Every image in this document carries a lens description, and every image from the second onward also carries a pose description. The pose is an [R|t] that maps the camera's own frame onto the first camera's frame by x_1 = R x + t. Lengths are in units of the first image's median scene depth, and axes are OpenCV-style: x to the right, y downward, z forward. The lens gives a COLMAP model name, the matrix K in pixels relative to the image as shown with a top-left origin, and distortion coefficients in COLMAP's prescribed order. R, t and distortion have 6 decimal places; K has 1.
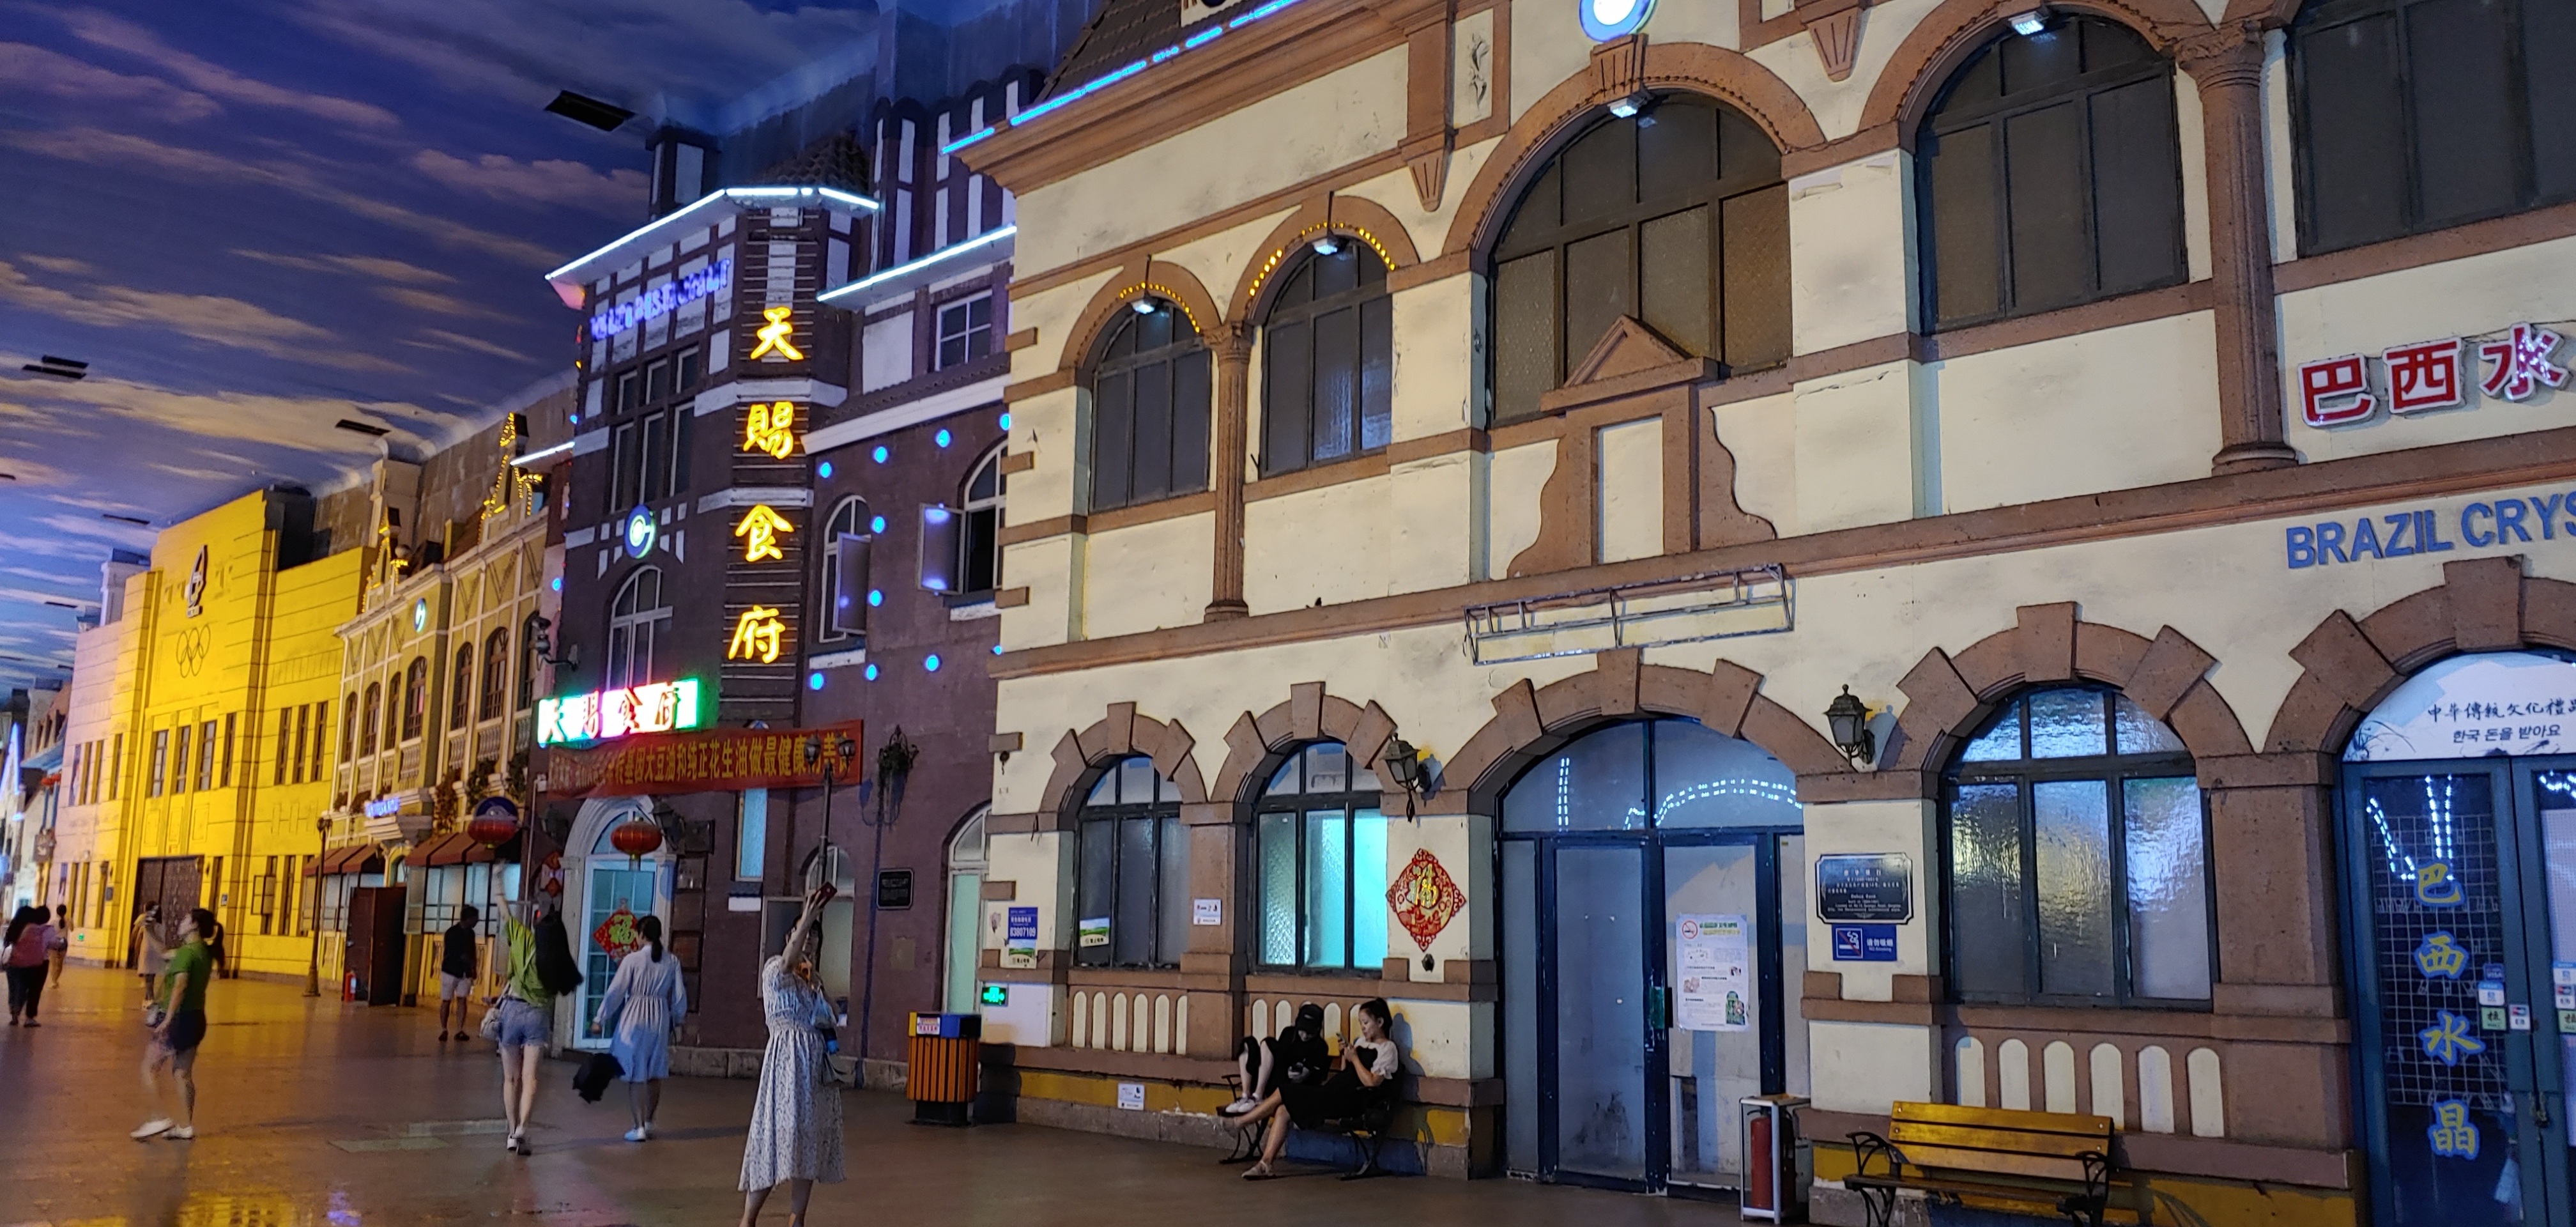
lens RADIAL K [[1990.4, 0, 1288.0], [0, 1990.4, 613.5], [0, 0, 1]] dist [0.003196, 0.005607]
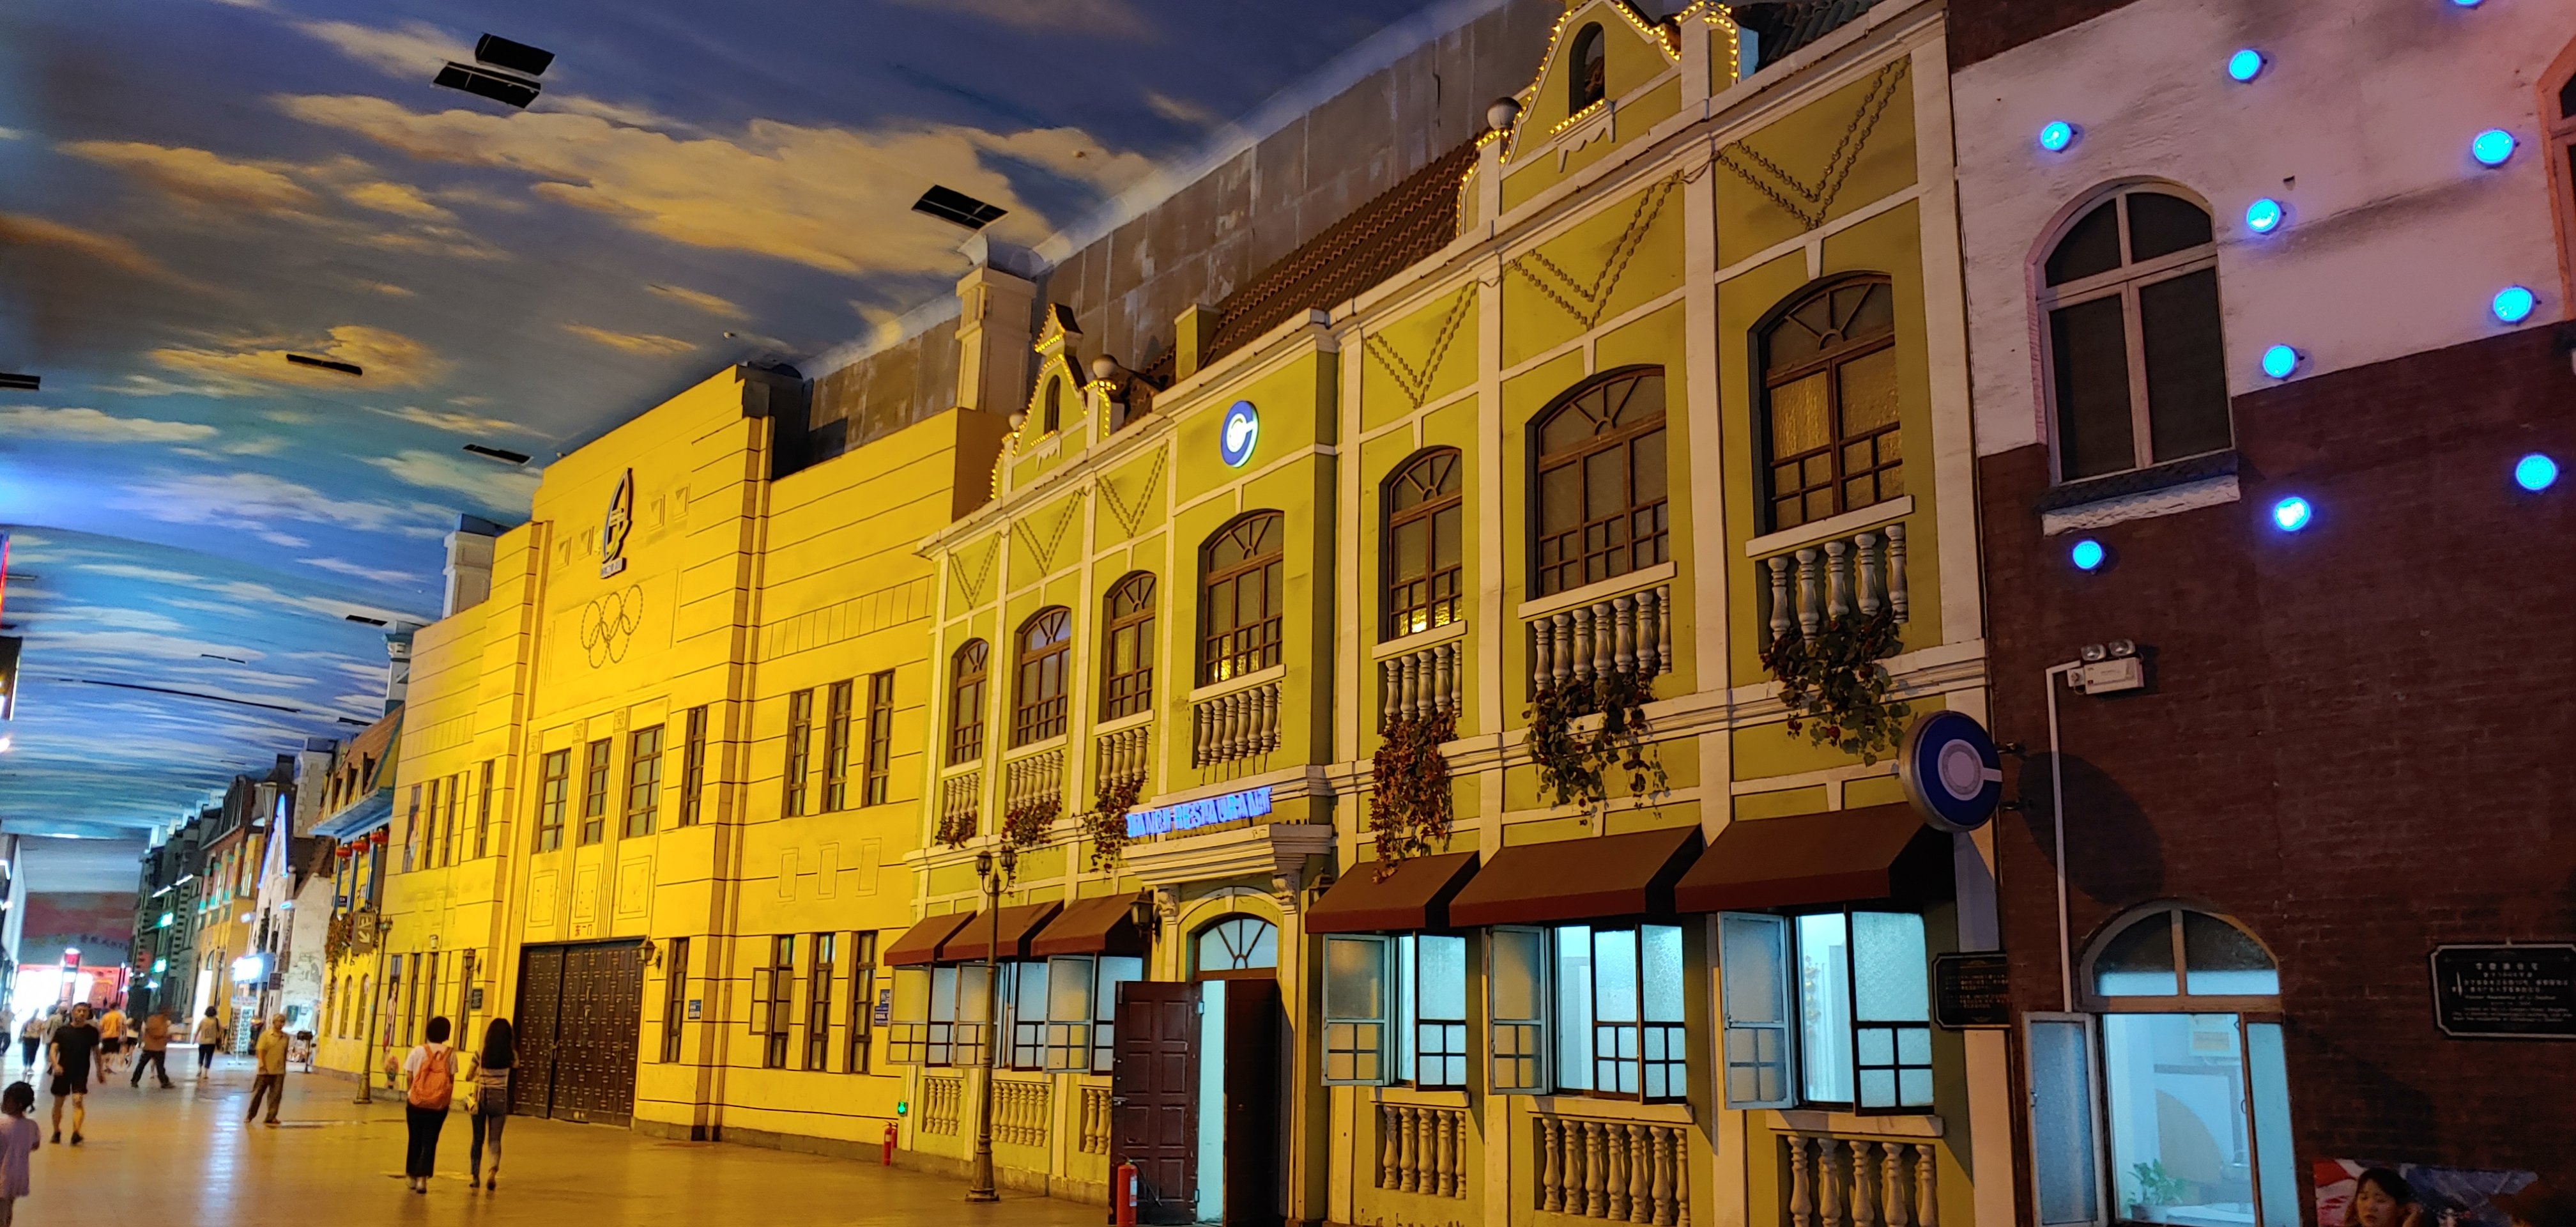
lens RADIAL K [[2006.6, 0, 1284.4], [0, 2006.6, 594.0], [0, 0, 1]] dist [0.000059, 0.002601]
pose [[0.996366, -0.011399, -0.084408, -0.284435], [0.005890, 0.997852, -0.065238, 0.055003], [0.084970, 0.064504, 0.994293, 0.375544]]
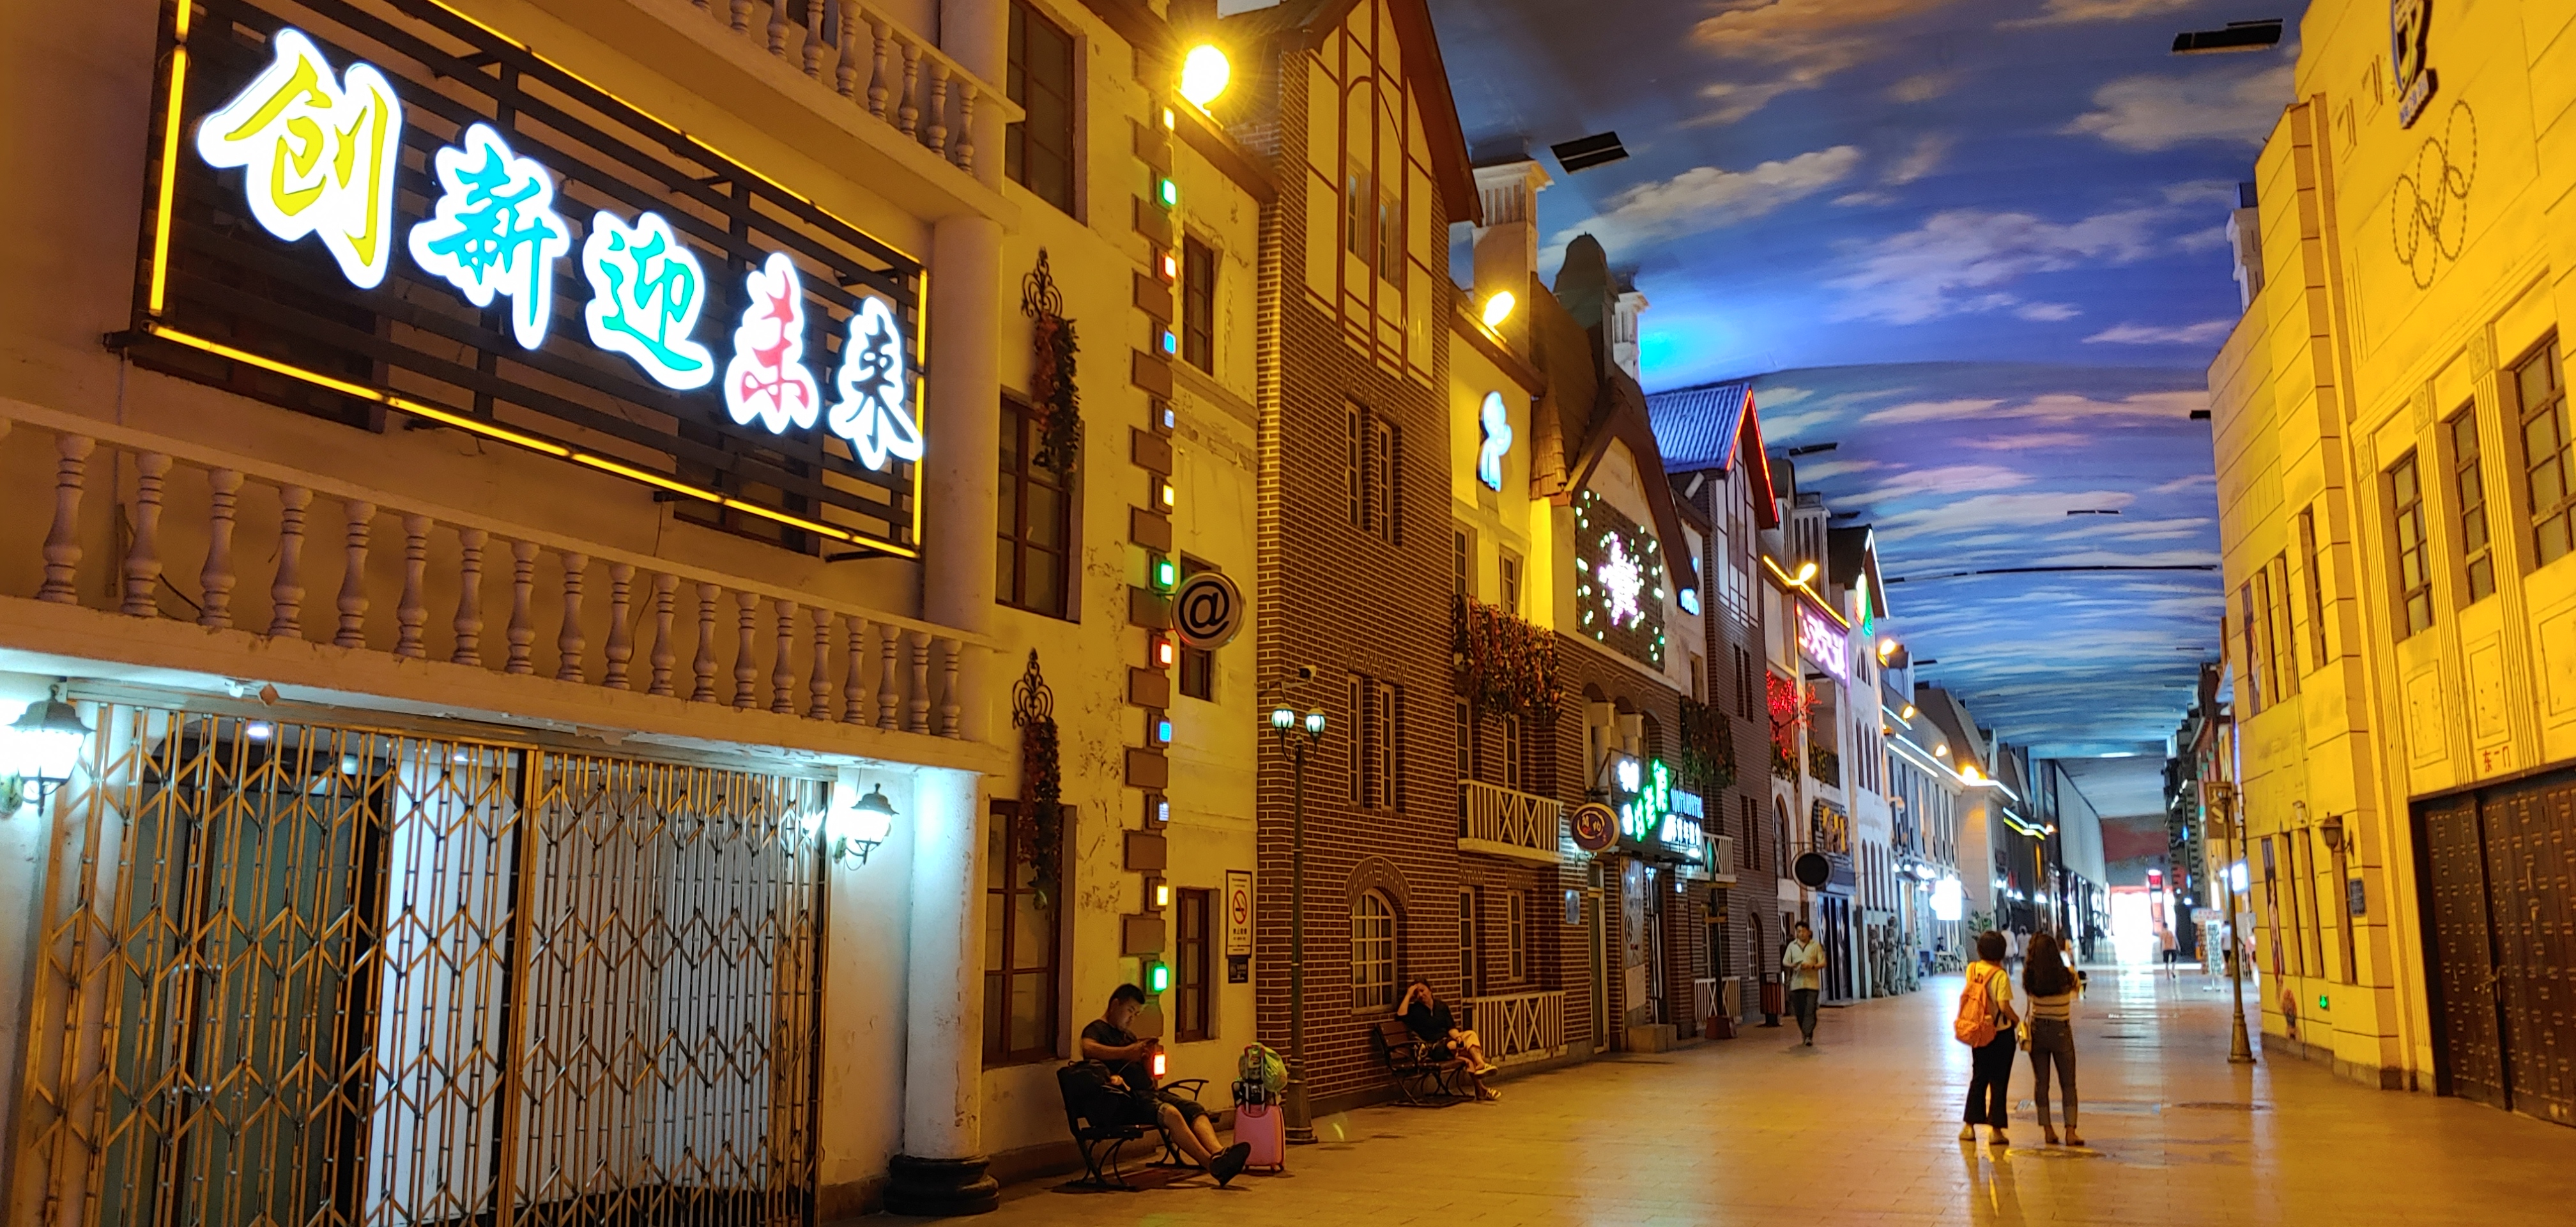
lens RADIAL K [[2006.6, 0, 1284.4], [0, 2006.6, 594.0], [0, 0, 1]] dist [0.000059, 0.002601]
pose [[0.499947, -0.161250, -0.850912, -0.375971], [0.144554, 0.984268, -0.101590, 0.098083], [0.853907, -0.072214, 0.515391, 0.665054]]
